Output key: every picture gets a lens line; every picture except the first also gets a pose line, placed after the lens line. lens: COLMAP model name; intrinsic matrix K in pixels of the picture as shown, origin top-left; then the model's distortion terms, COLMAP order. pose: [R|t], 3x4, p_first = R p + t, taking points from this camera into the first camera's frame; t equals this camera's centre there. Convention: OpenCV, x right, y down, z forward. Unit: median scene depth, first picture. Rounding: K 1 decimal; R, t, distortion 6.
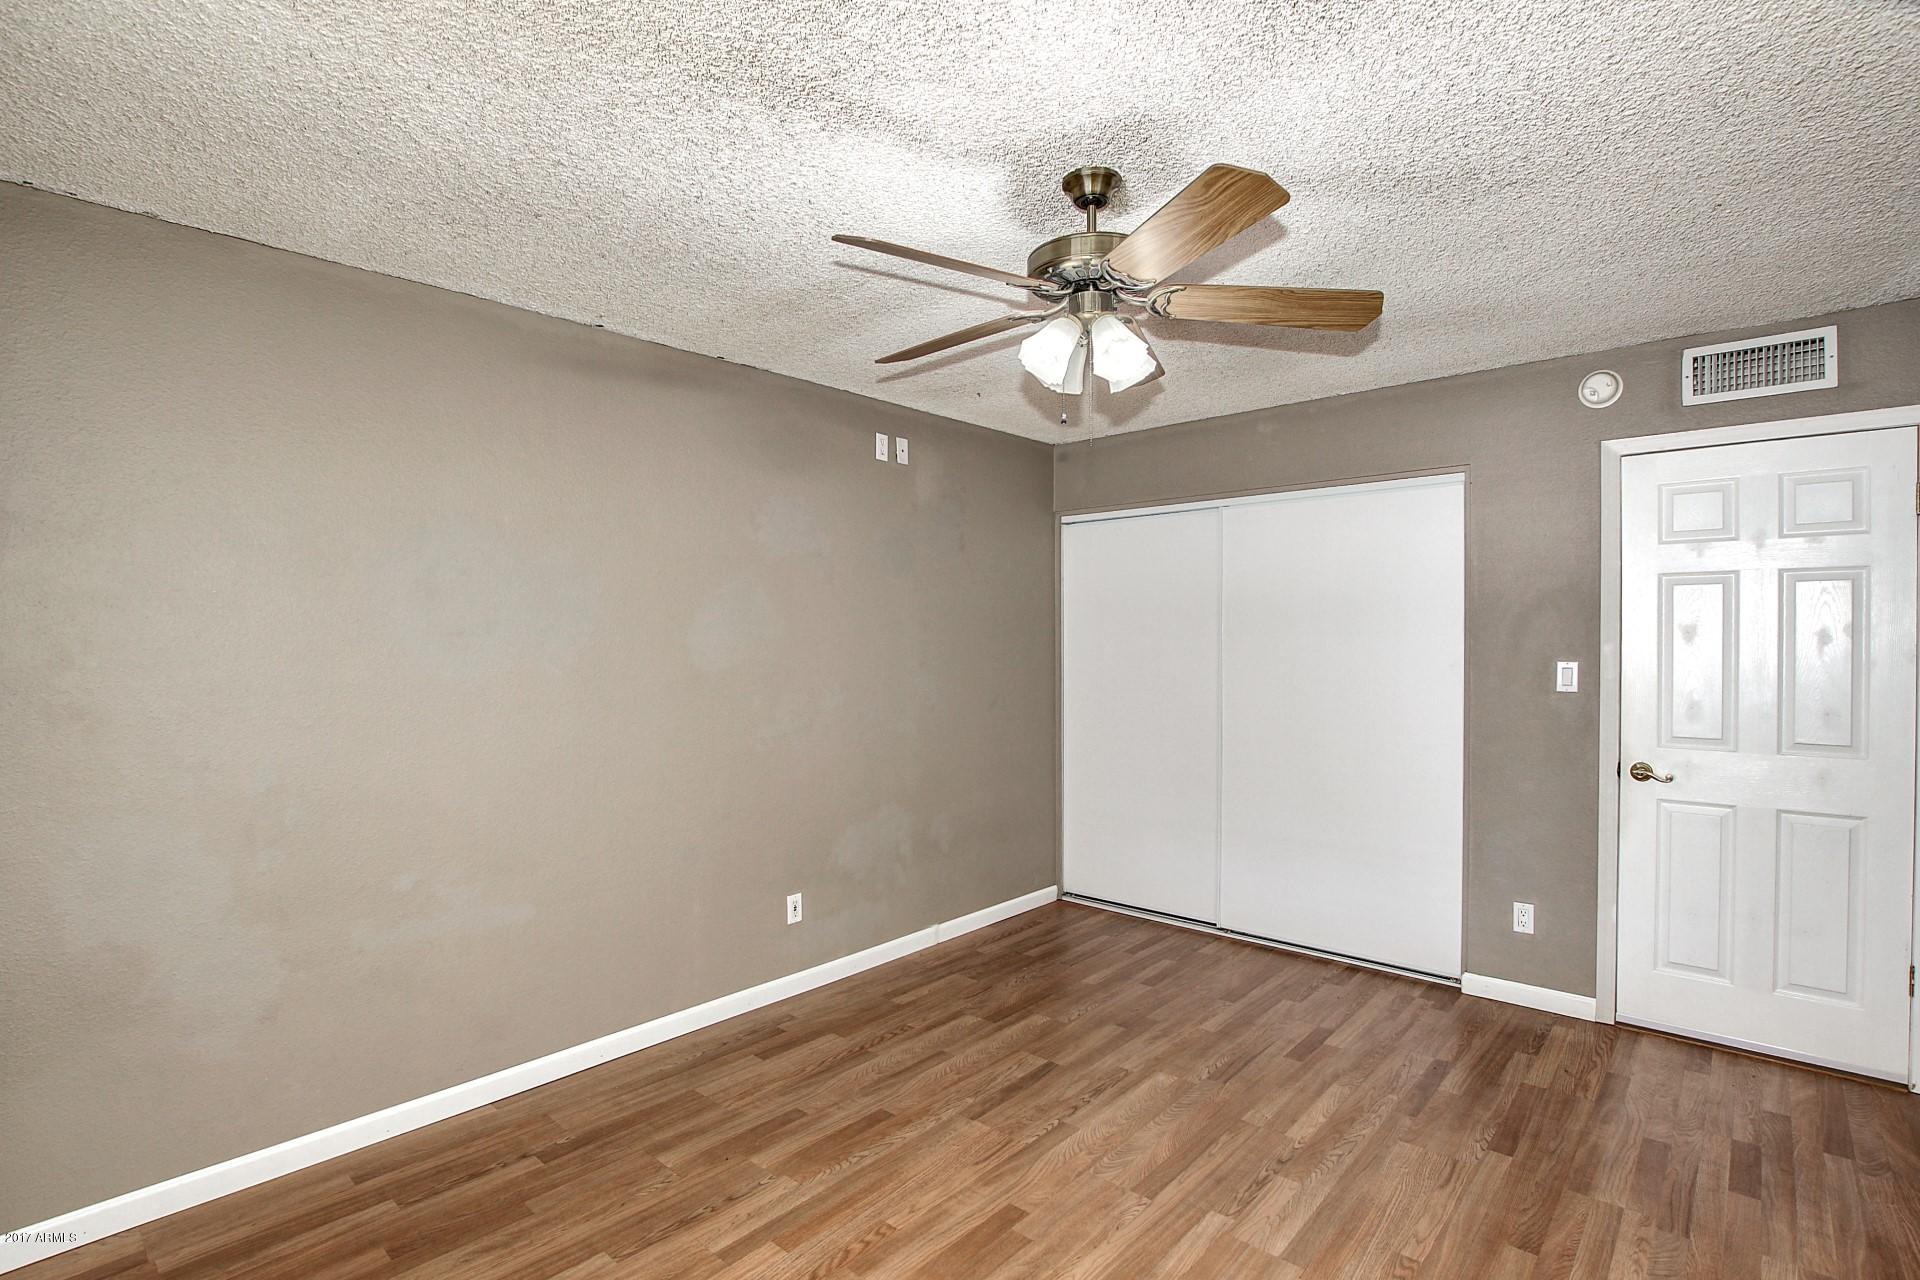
lens RADIAL K [[930.4, 0, 948.0], [0, 930.4, 641.5], [0, 0, 1]] dist [-0.006106, -0.002031]
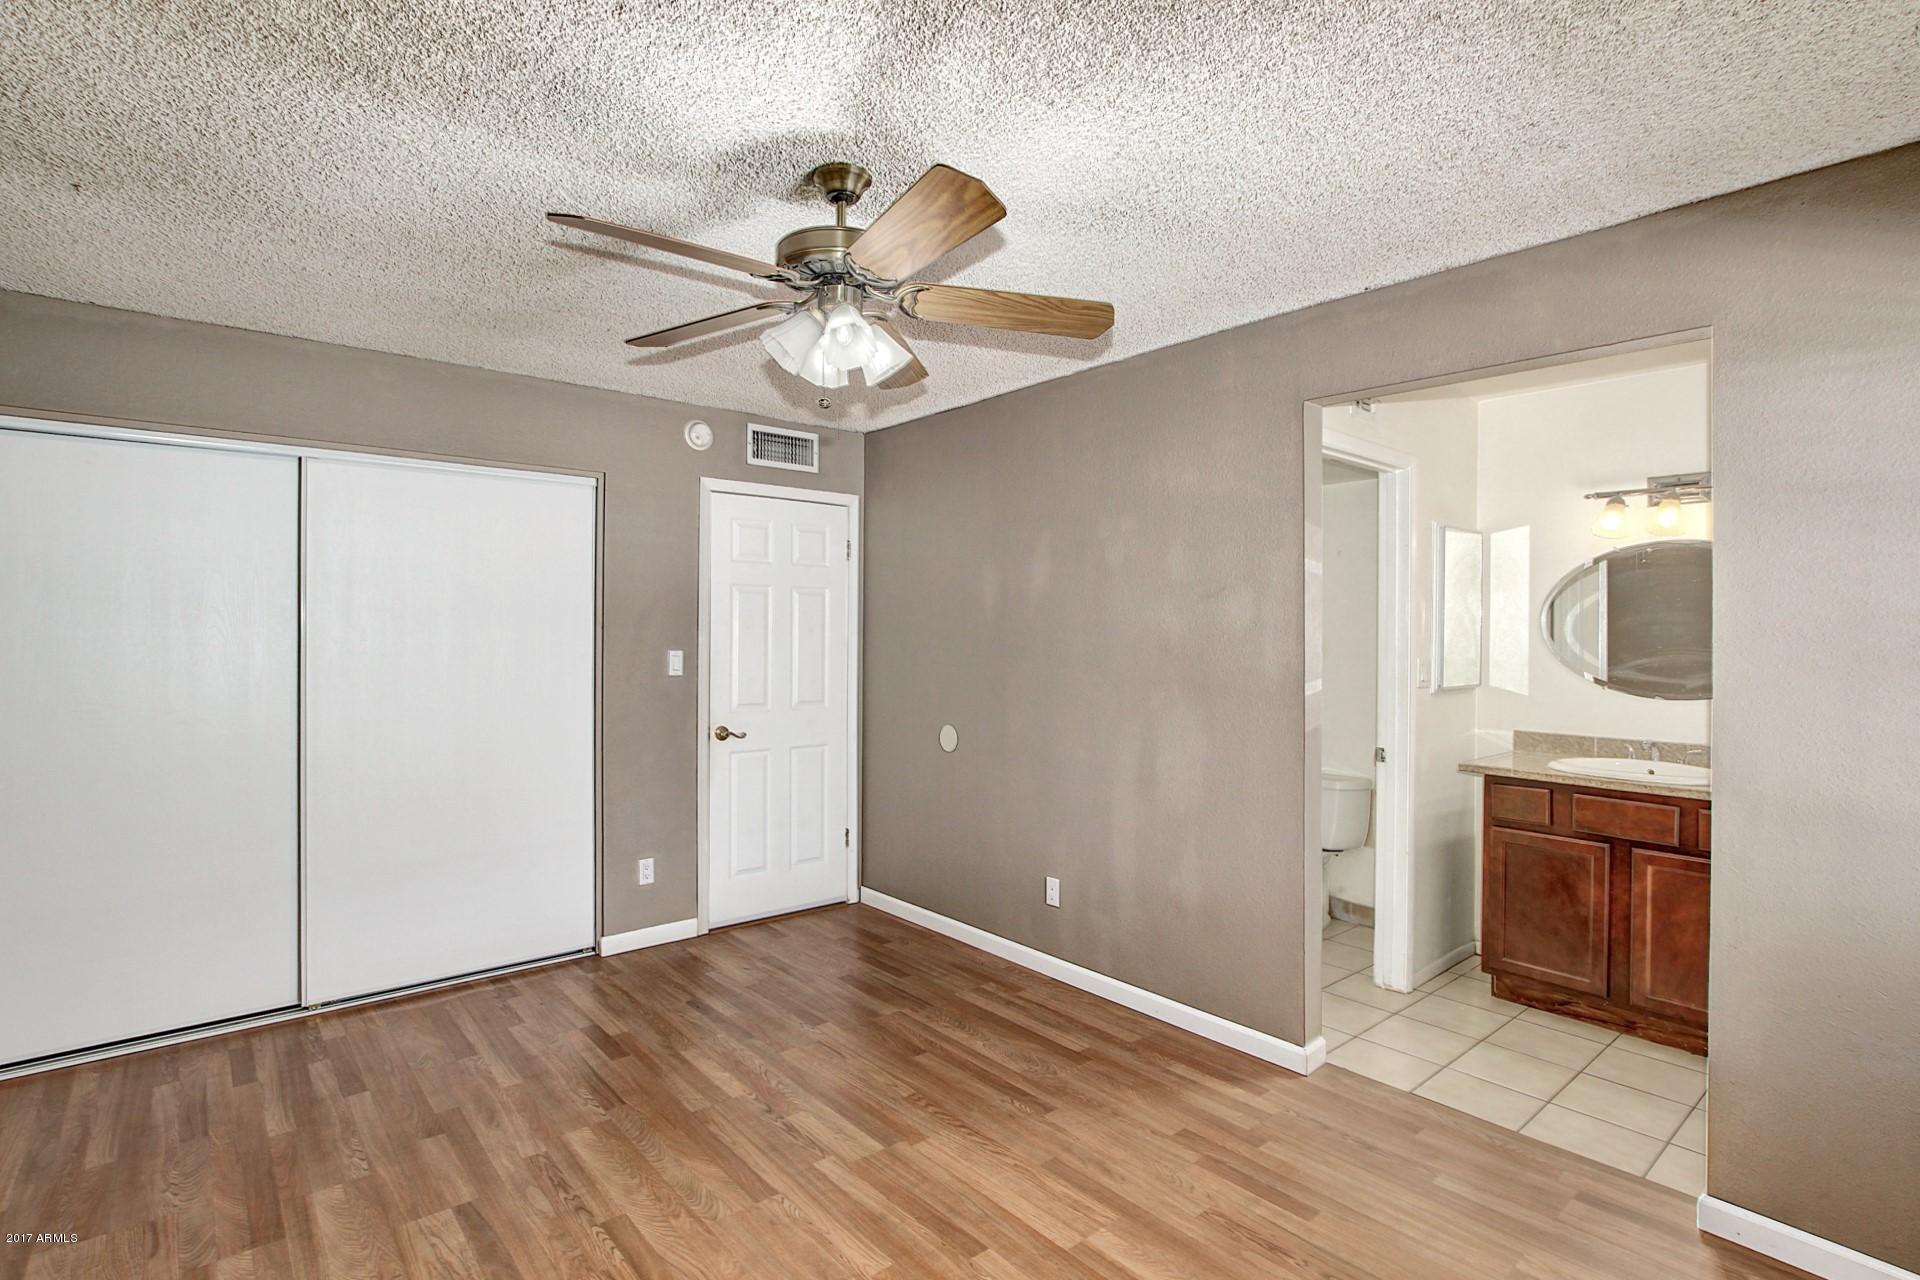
lens RADIAL K [[930.4, 0, 996.1], [0, 930.4, 631.6], [0, 0, 1]] dist [-0.006106, -0.002031]
pose [[0.121033, 0.005934, 0.992631, -0.518982], [-0.003652, 0.999978, -0.005533, 0.001984], [-0.992642, -0.002956, 0.121052, 0.451641]]
